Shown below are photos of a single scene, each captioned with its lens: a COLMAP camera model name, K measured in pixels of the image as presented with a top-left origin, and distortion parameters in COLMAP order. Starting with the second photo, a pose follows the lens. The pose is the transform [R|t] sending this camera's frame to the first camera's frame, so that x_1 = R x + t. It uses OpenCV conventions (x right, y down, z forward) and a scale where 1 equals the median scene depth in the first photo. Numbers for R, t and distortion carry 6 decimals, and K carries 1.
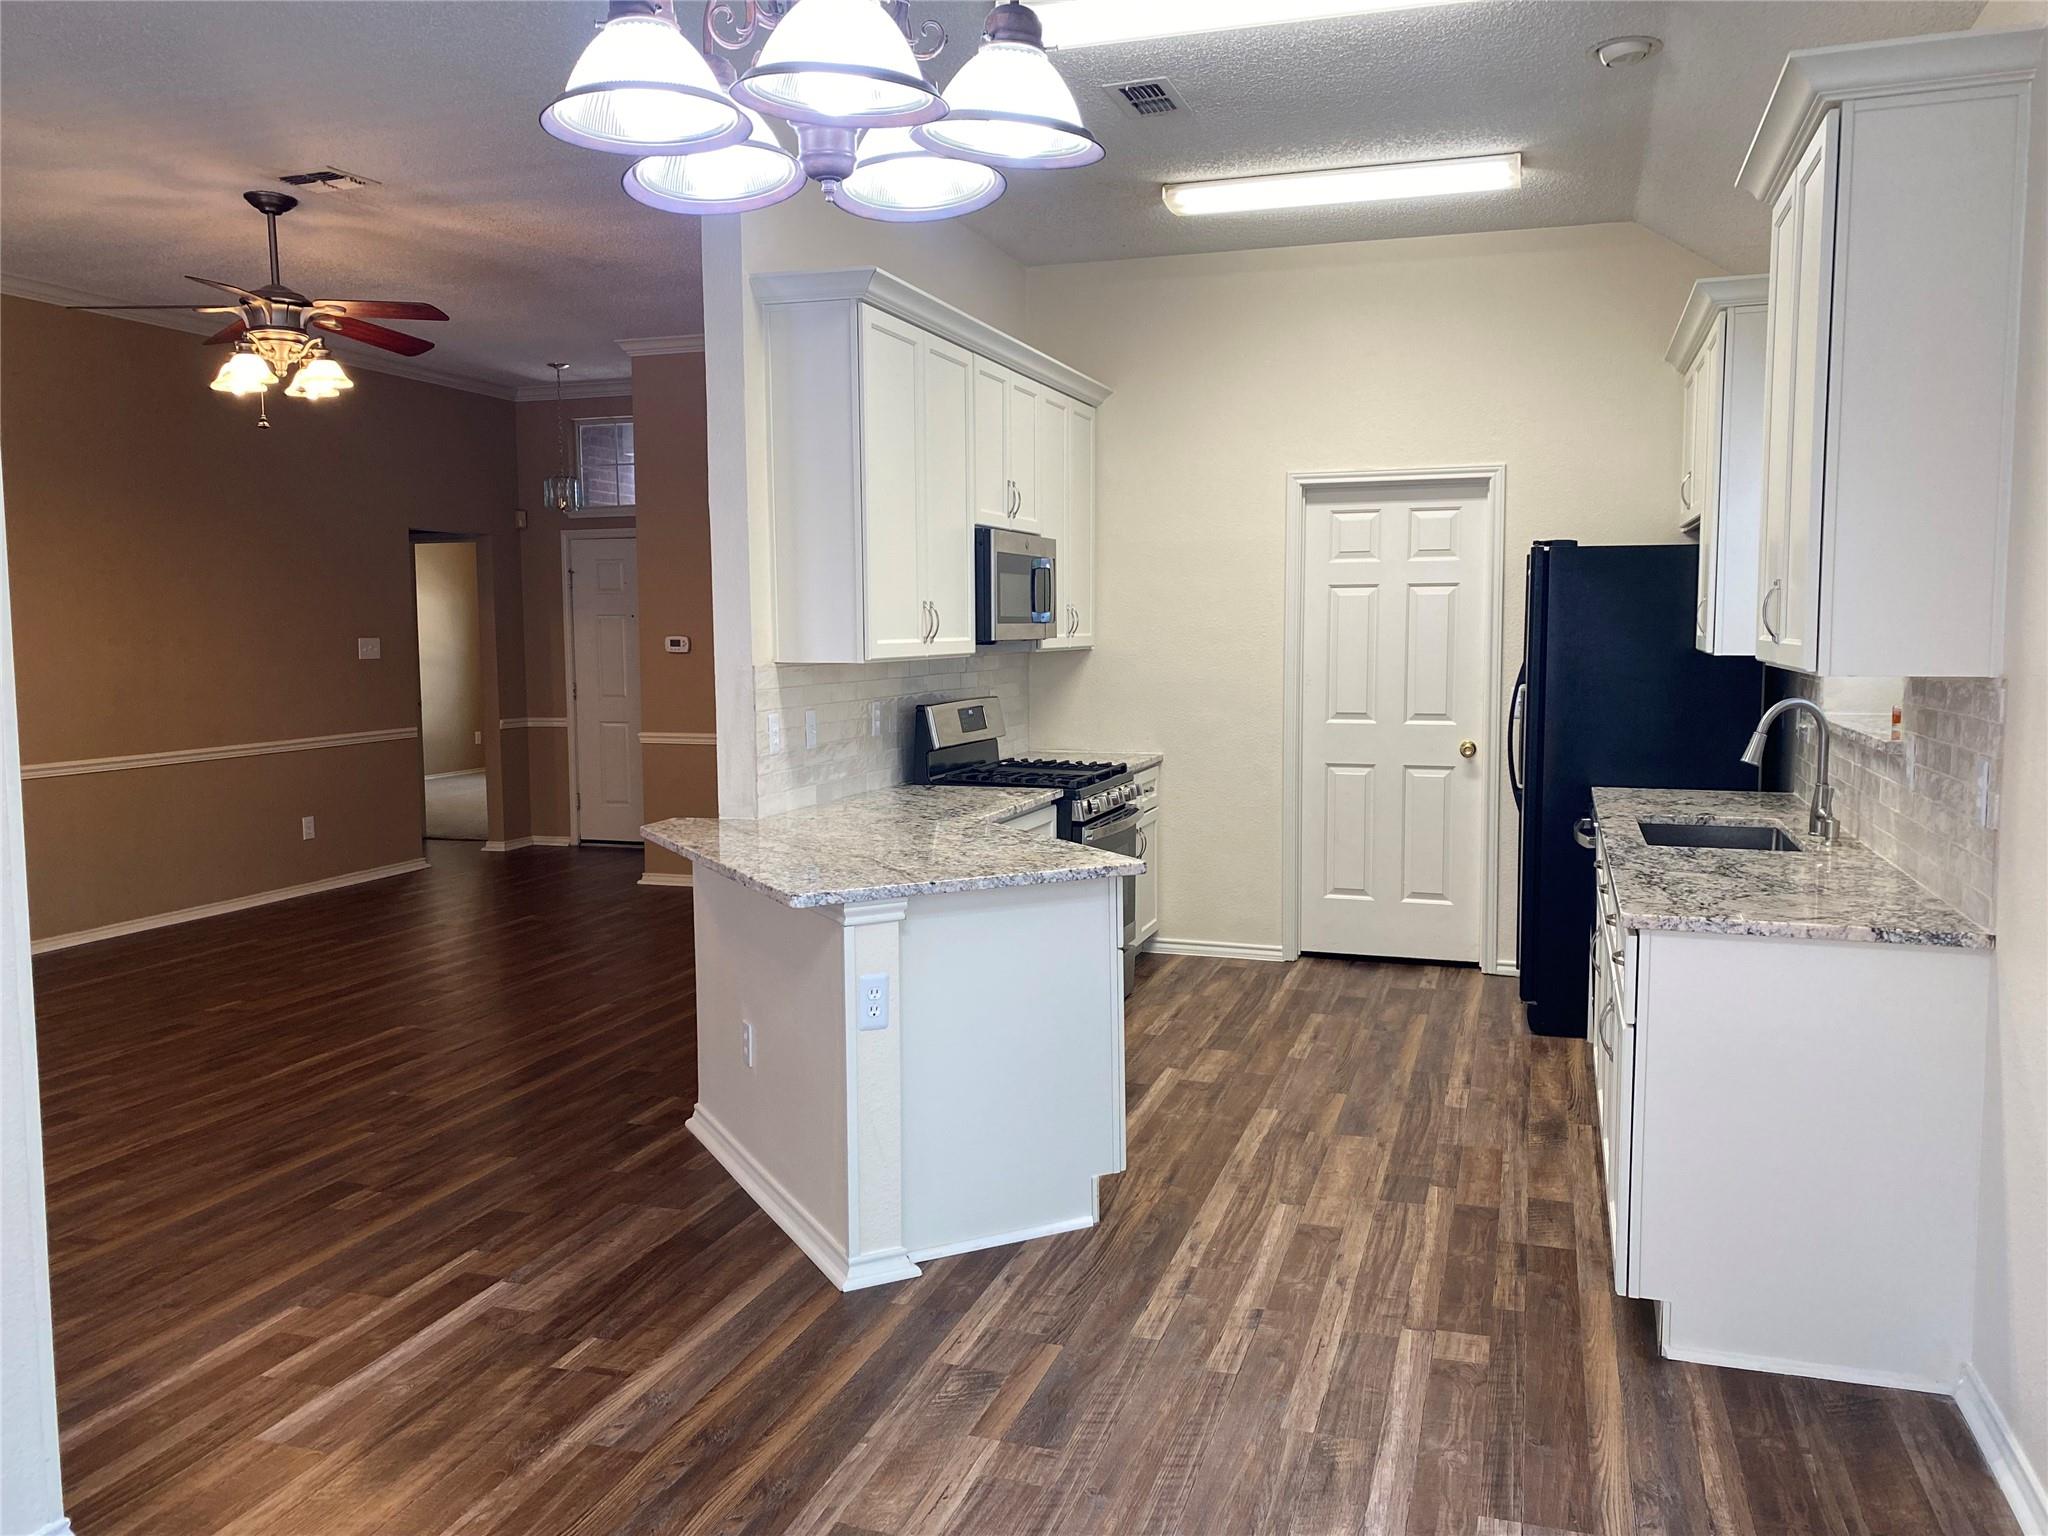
lens RADIAL K [[1561.3, 0, 1024.8], [0, 1561.3, 757.0], [0, 0, 1]] dist [0.028926, -0.005172]
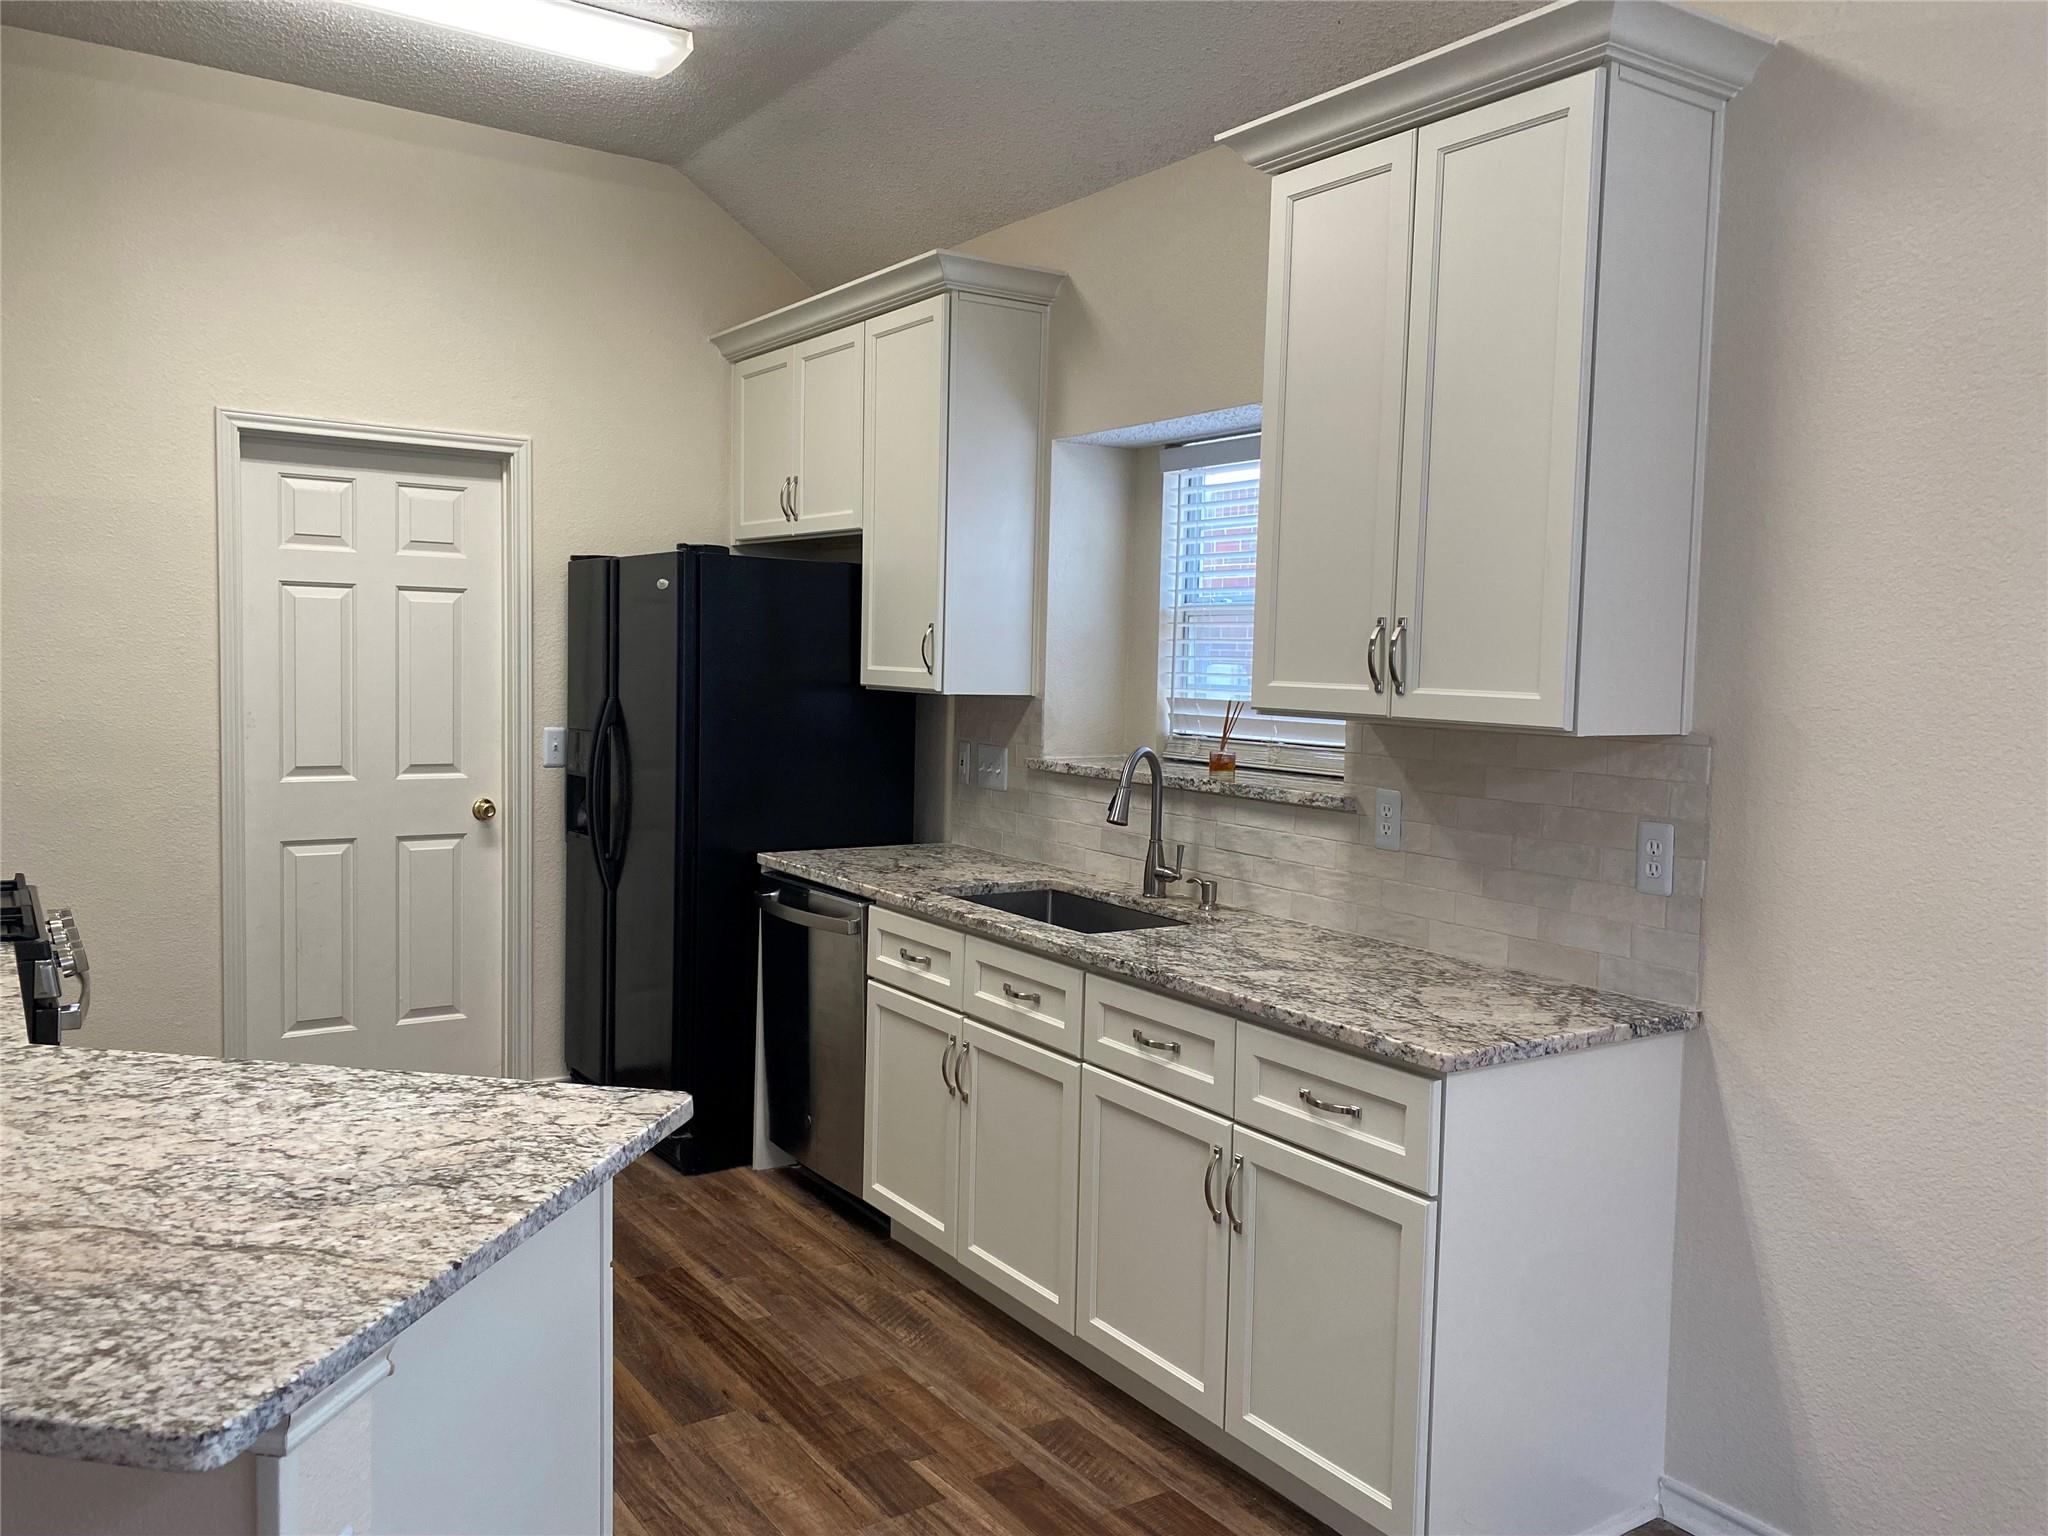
lens RADIAL K [[1561.3, 0, 1024.8], [0, 1561.3, 757.0], [0, 0, 1]] dist [0.028926, -0.005172]
pose [[0.605219, -0.032201, 0.795407, -0.256095], [0.039724, 0.999158, 0.010223, -0.044625], [-0.795067, 0.025409, 0.605989, 0.533774]]
